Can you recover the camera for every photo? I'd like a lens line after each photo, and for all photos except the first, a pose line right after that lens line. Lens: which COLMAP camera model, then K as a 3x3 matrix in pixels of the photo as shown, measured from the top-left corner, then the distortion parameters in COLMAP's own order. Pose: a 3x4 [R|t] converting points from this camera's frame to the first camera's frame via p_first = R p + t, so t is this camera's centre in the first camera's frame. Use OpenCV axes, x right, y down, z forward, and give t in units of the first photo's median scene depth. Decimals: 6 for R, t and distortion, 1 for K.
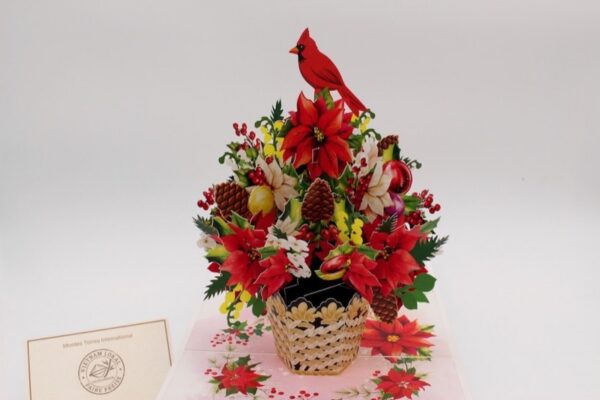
lens RADIAL K [[731.3, 0, 301.3], [0, 731.3, 201.0], [0, 0, 1]] dist [-0.075574, 0.000000]
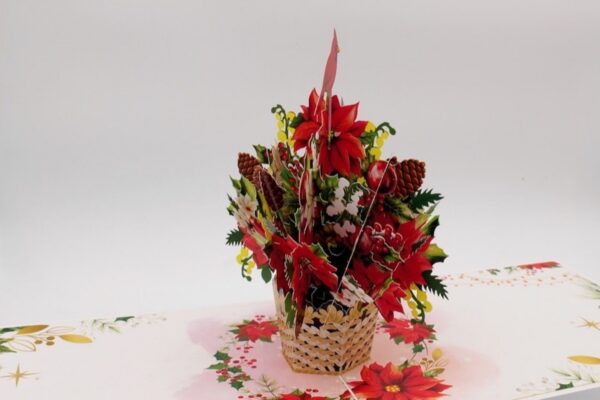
lens RADIAL K [[731.3, 0, 304.6], [0, 731.3, 203.3], [0, 0, 1]] dist [-0.075574, 0.000000]
pose [[0.360048, 0.278793, -0.890304, 0.950240], [-0.273325, 0.943953, 0.185057, -0.183345], [0.891997, 0.176713, 0.416069, 0.587847]]
